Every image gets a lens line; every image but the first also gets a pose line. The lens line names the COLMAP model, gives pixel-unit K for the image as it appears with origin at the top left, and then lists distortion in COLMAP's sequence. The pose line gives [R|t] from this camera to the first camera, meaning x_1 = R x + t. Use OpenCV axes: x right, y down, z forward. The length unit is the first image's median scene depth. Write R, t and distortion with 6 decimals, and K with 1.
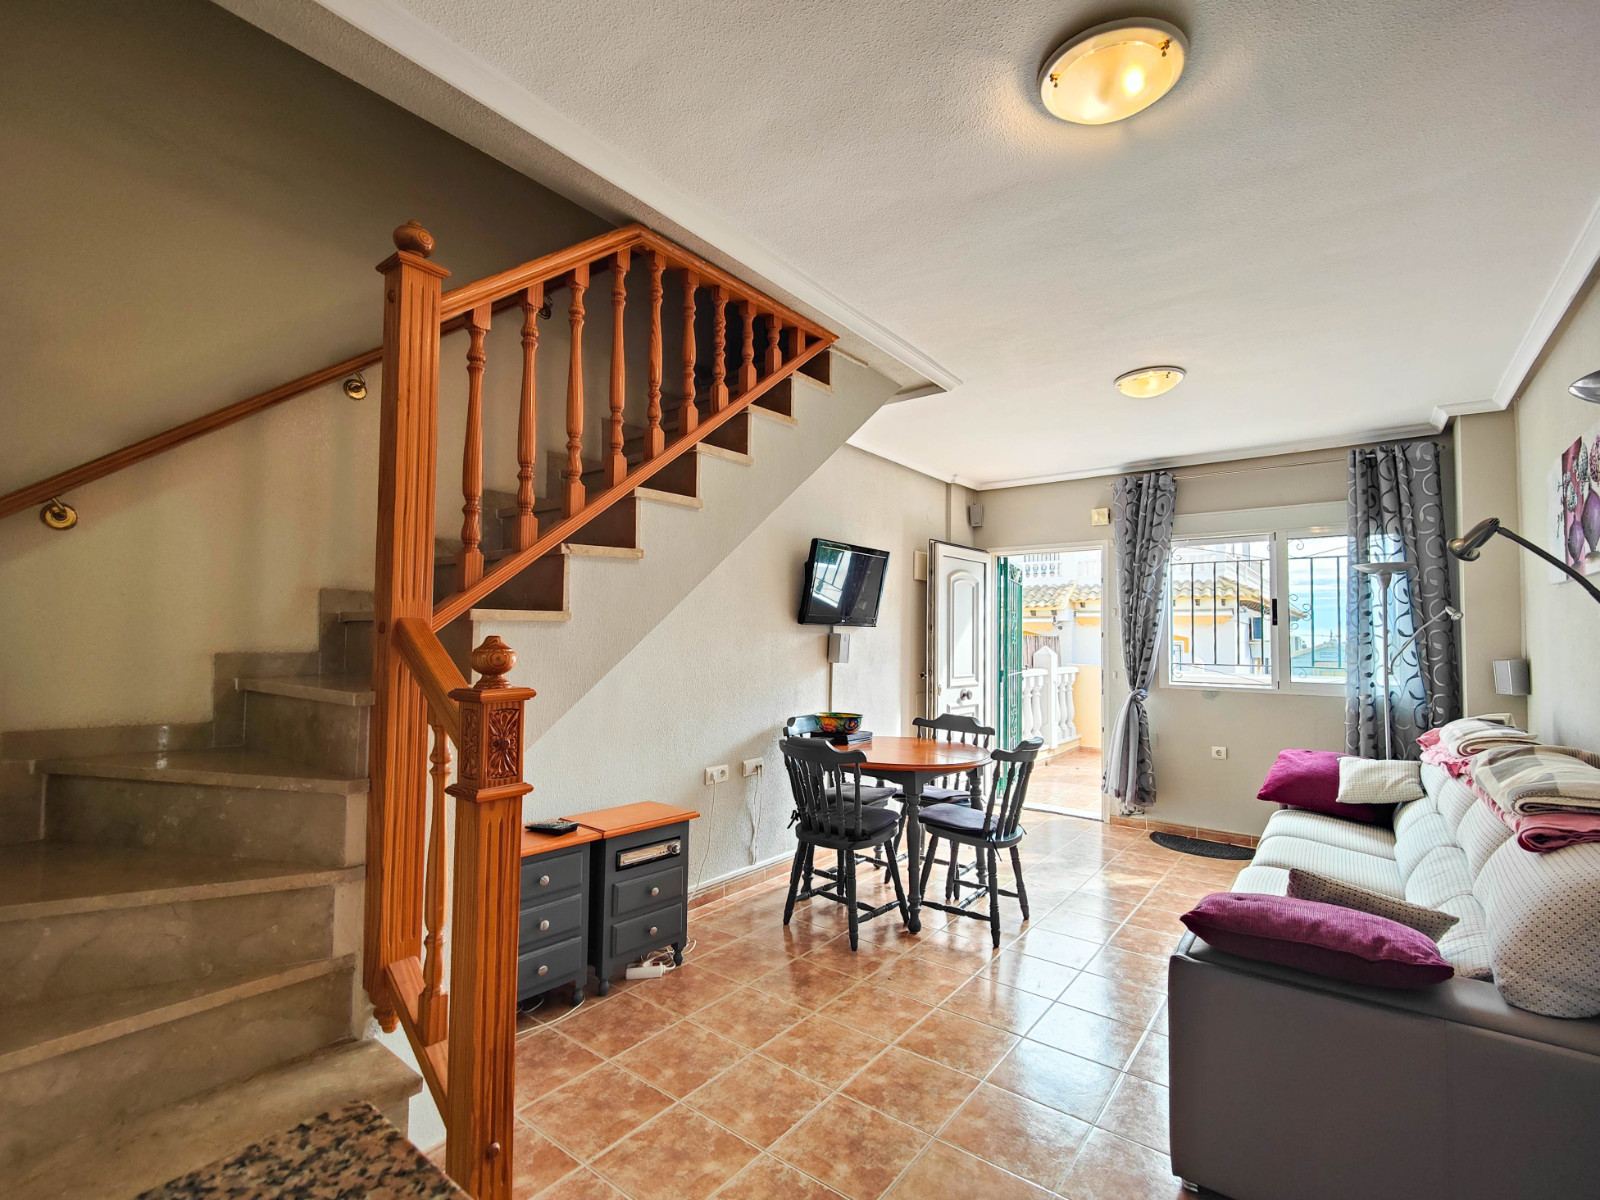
lens RADIAL K [[717.2, 0, 809.3], [0, 717.2, 607.5], [0, 0, 1]] dist [0.021436, -0.015351]
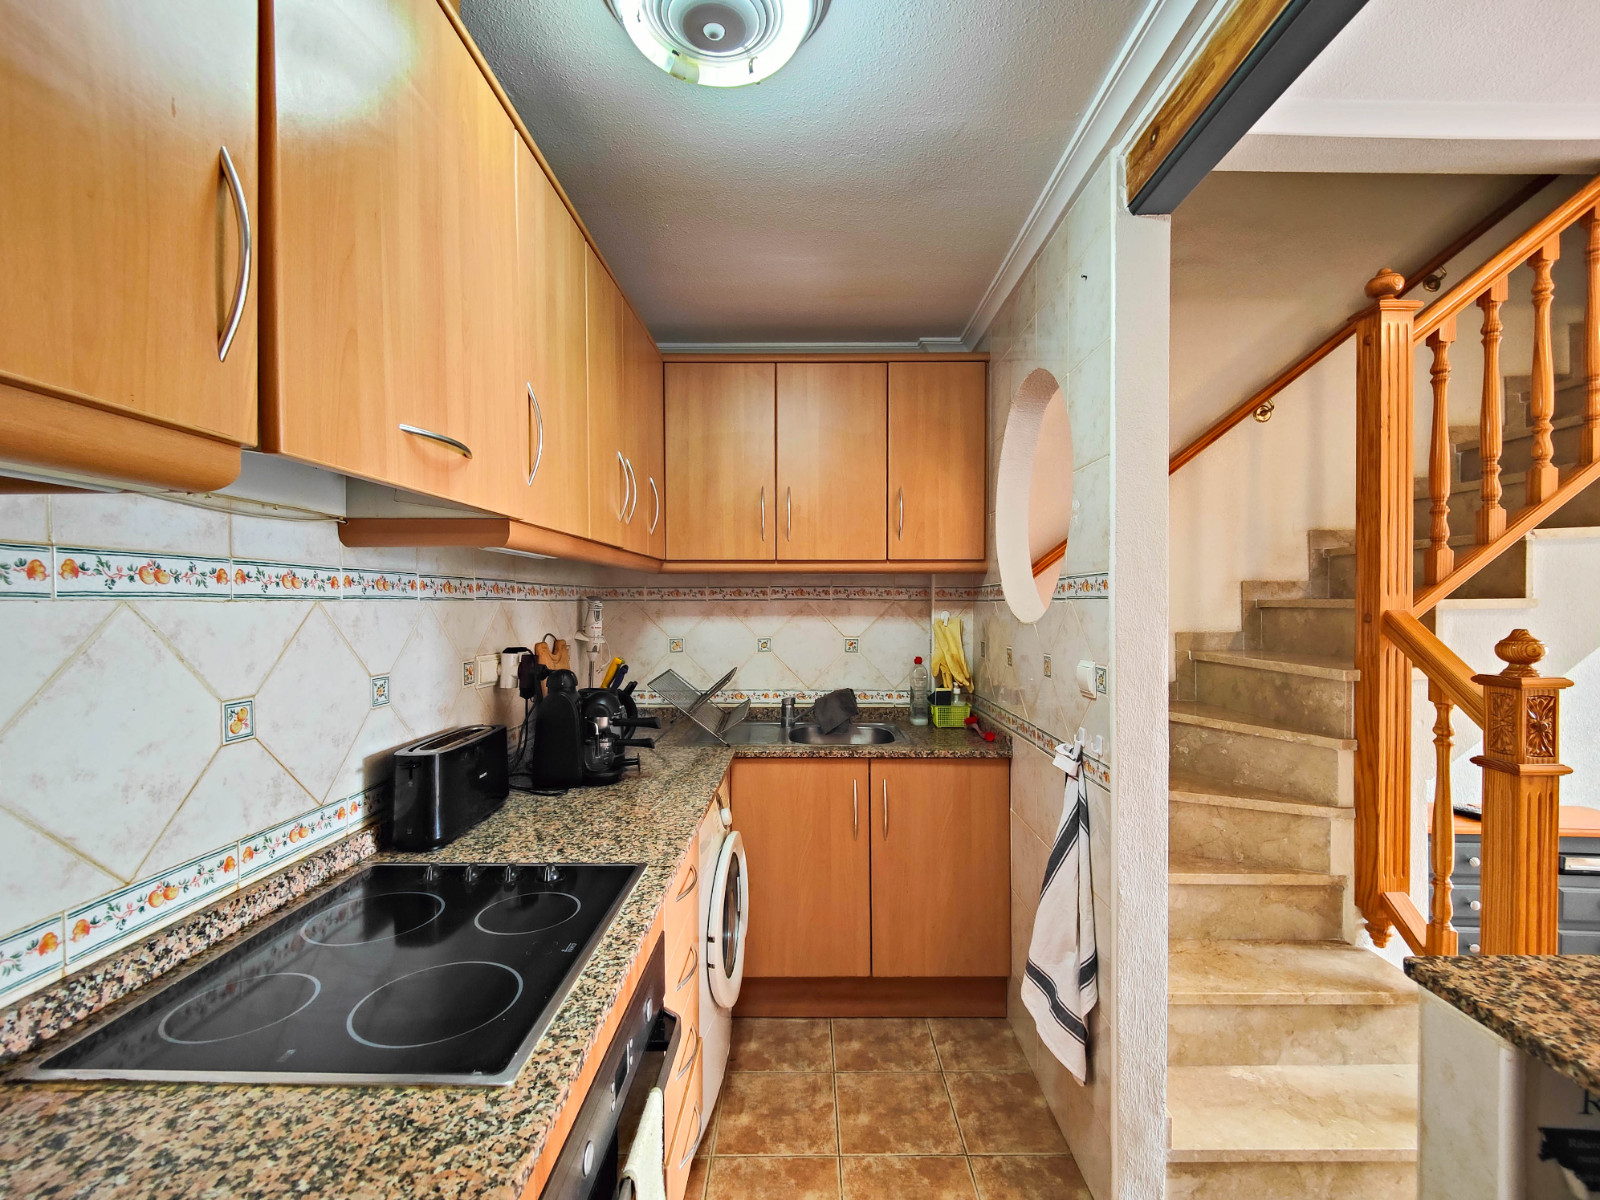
lens RADIAL K [[717.2, 0, 809.3], [0, 717.2, 607.5], [0, 0, 1]] dist [0.021436, -0.015351]
pose [[0.614832, -0.004128, -0.788647, -0.093170], [0.040827, 0.998812, 0.026600, -0.027179], [0.787601, -0.048552, 0.614270, -0.217886]]
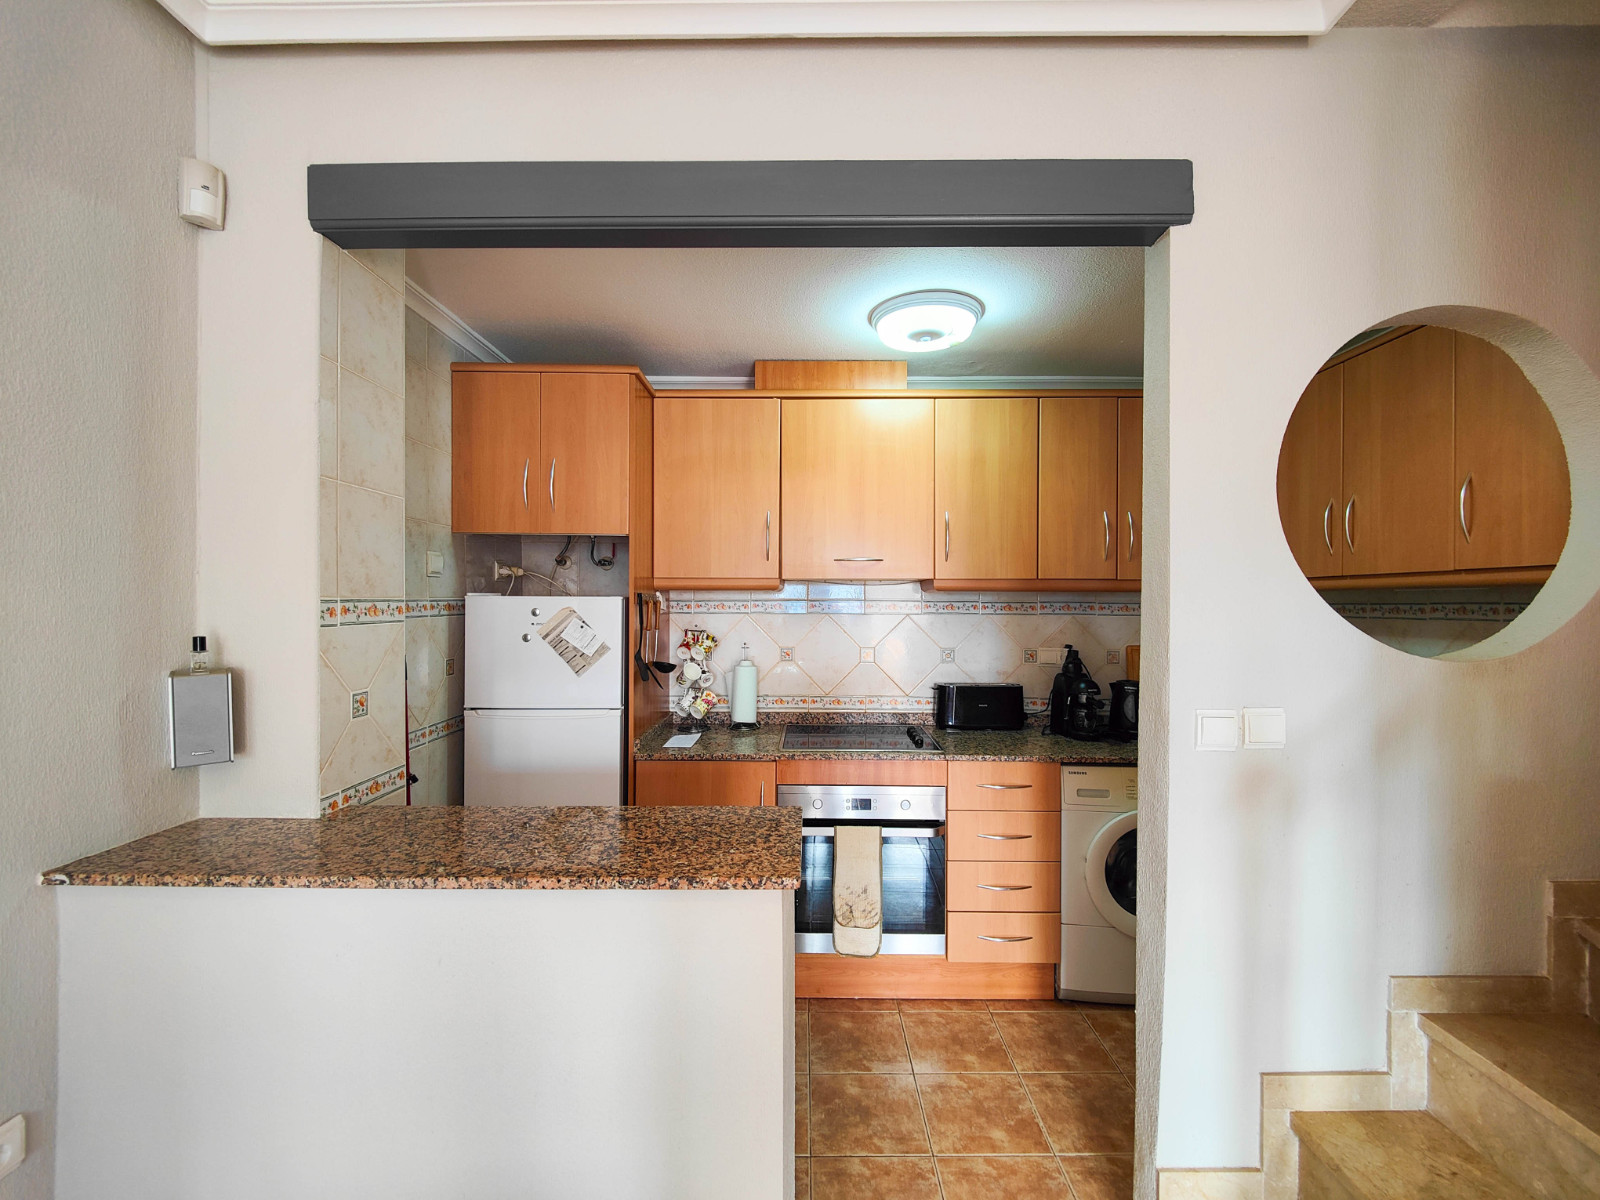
lens RADIAL K [[697.5, 0, 797.5], [0, 697.5, 605.6], [0, 0, 1]] dist [0.032863, -0.028485]
pose [[-0.798212, -0.010566, -0.602284, 0.100437], [0.013768, 0.999265, -0.035776, -0.013878], [0.602219, -0.036849, -0.797480, 0.386647]]
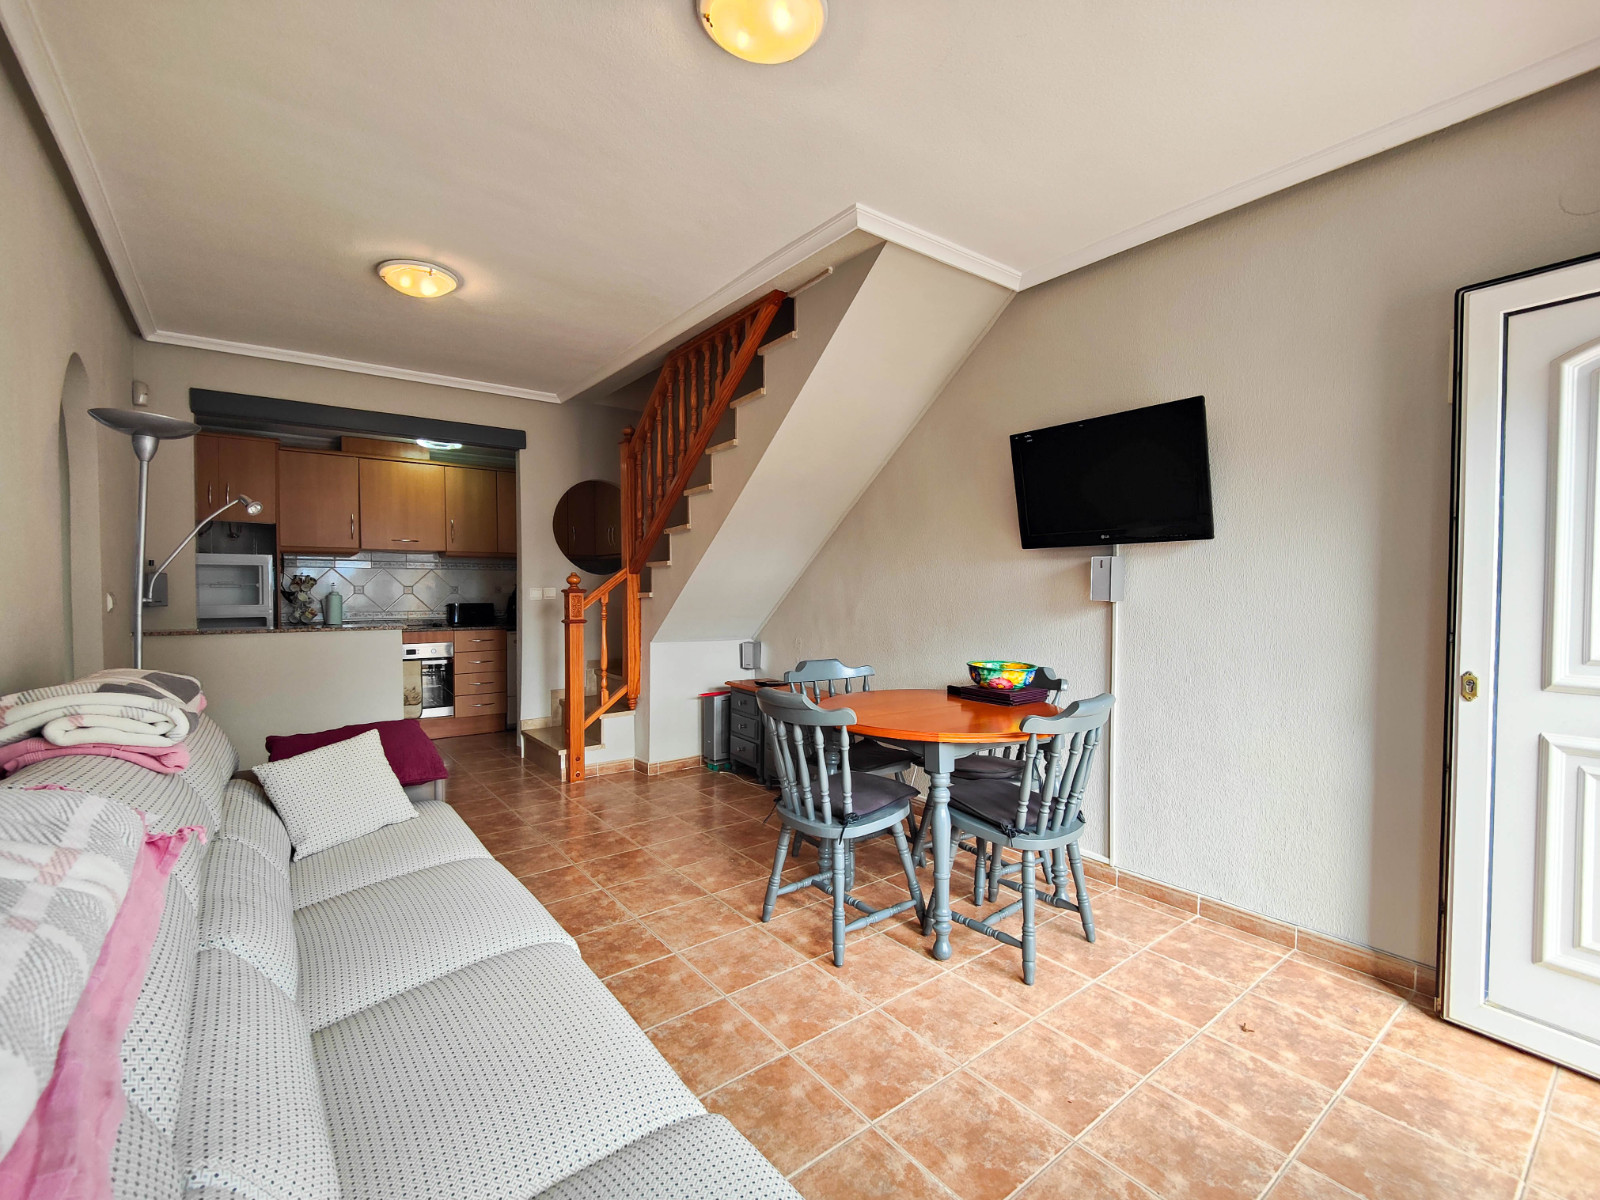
lens RADIAL K [[702.6, 0, 812.6], [0, 702.6, 607.1], [0, 0, 1]] dist [0.022404, -0.017275]
pose [[-0.247082, 0.011641, -0.968925, 0.886327], [0.036636, 0.999325, 0.002663, 0.085907], [0.968302, -0.034839, -0.247341, 1.082236]]
